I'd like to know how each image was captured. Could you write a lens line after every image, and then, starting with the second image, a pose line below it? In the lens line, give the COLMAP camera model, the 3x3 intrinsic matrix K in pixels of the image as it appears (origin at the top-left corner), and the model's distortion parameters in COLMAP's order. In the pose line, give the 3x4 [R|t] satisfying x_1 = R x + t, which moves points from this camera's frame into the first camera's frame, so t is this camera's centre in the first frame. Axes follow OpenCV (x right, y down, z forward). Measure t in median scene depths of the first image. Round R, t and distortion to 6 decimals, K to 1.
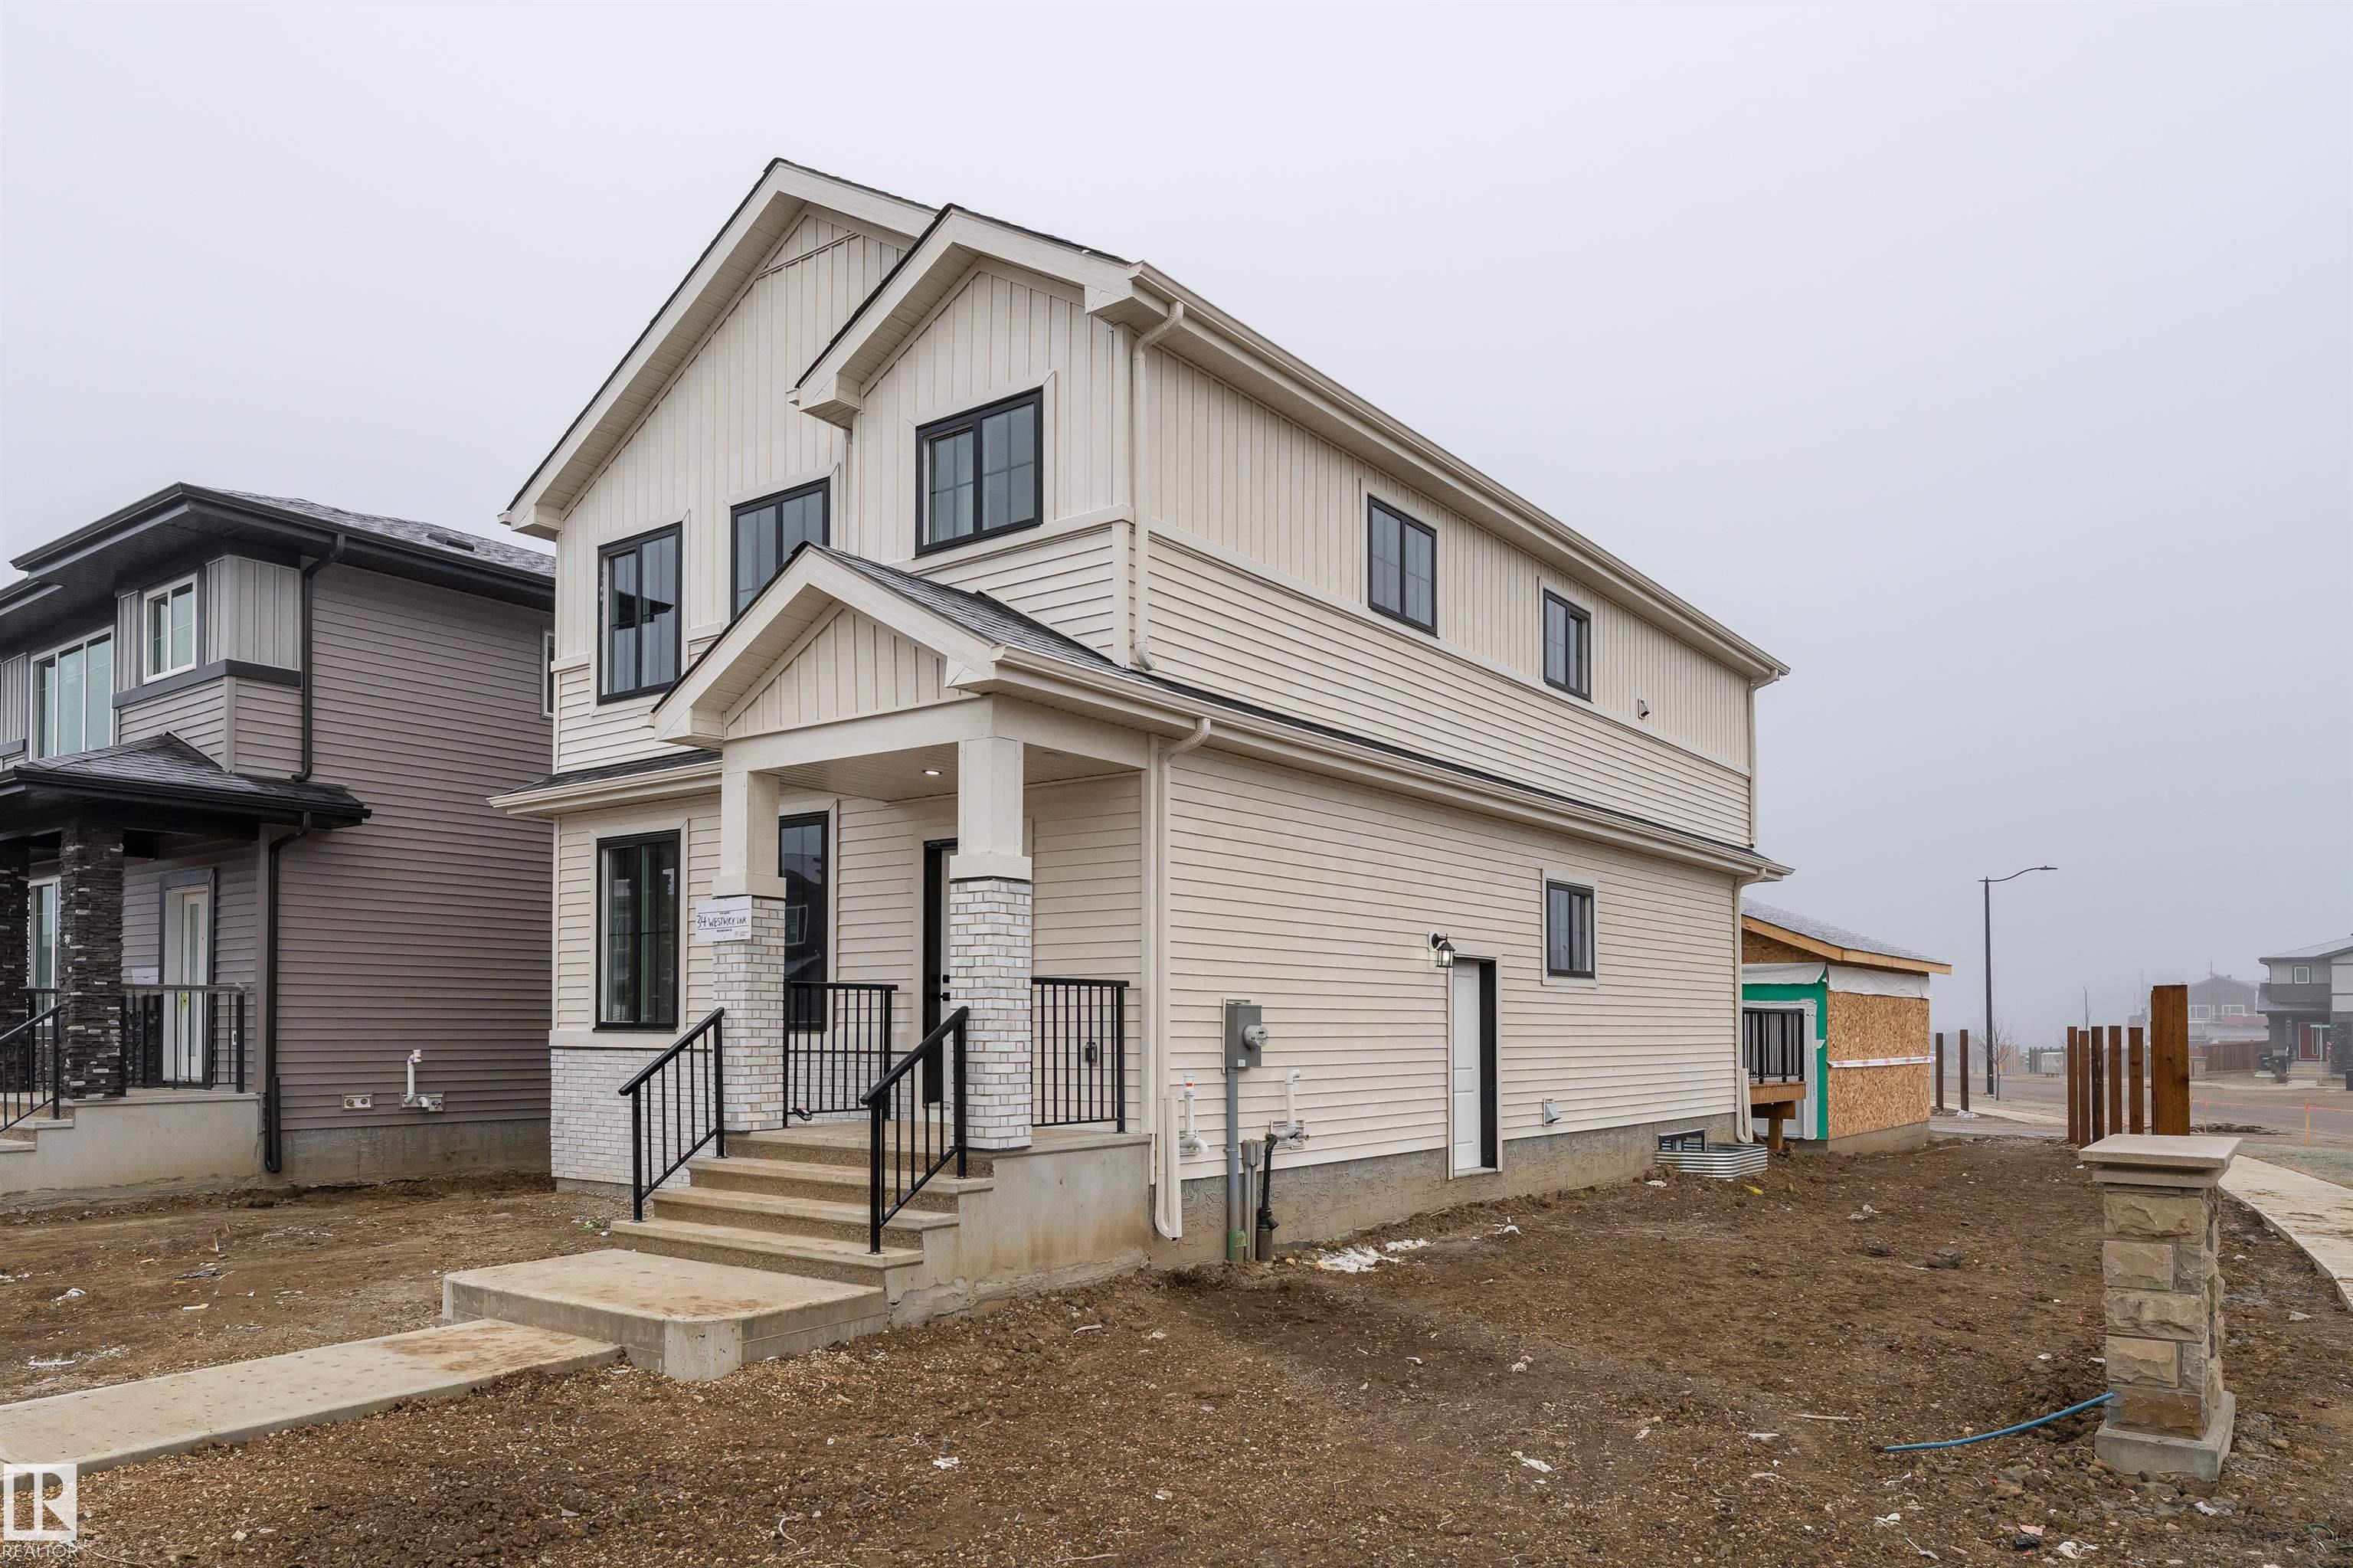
lens RADIAL K [[1581.7, 0, 1174.3], [0, 1581.7, 1046.5], [0, 0, 1]] dist [-0.004609, -0.003070]
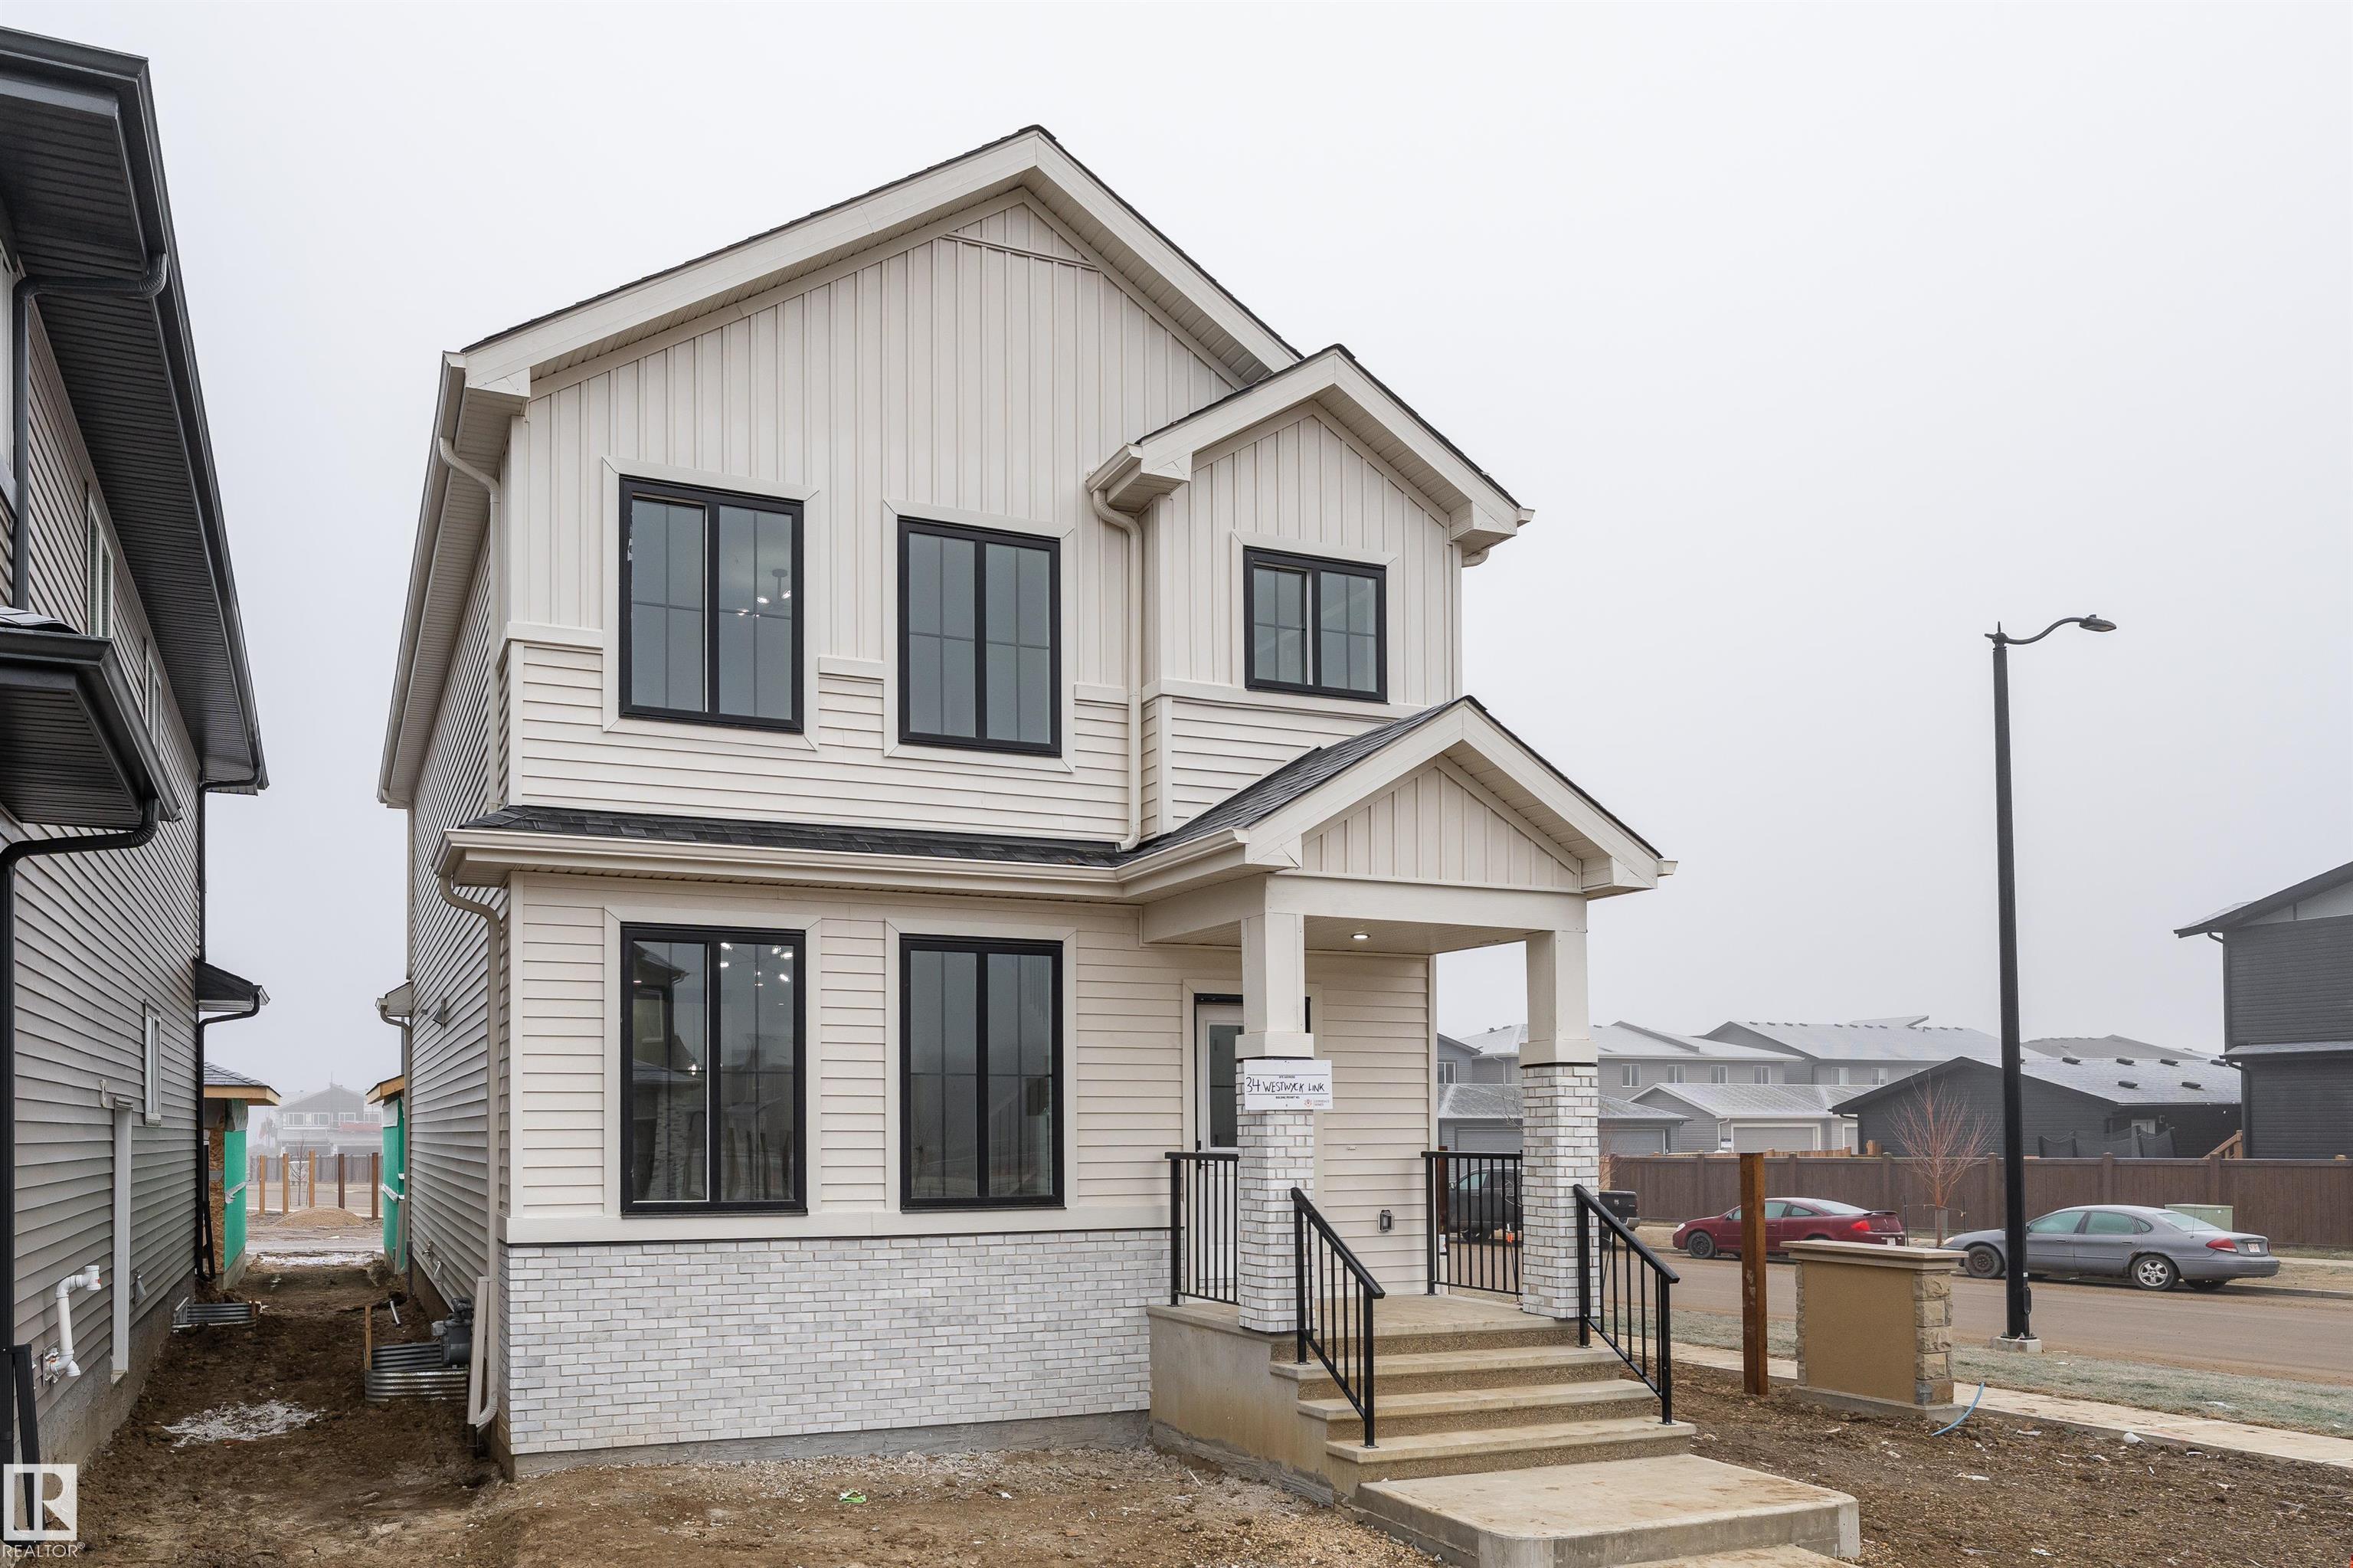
lens RADIAL K [[1645.5, 0, 1020.9], [0, 1645.5, 1130.8], [0, 0, 1]] dist [0.003006, 0.002692]
pose [[0.520663, -0.000370, 0.853762, -0.896915], [0.009305, 0.999943, -0.005241, -0.041715], [-0.853711, 0.010673, 0.520637, 0.528534]]
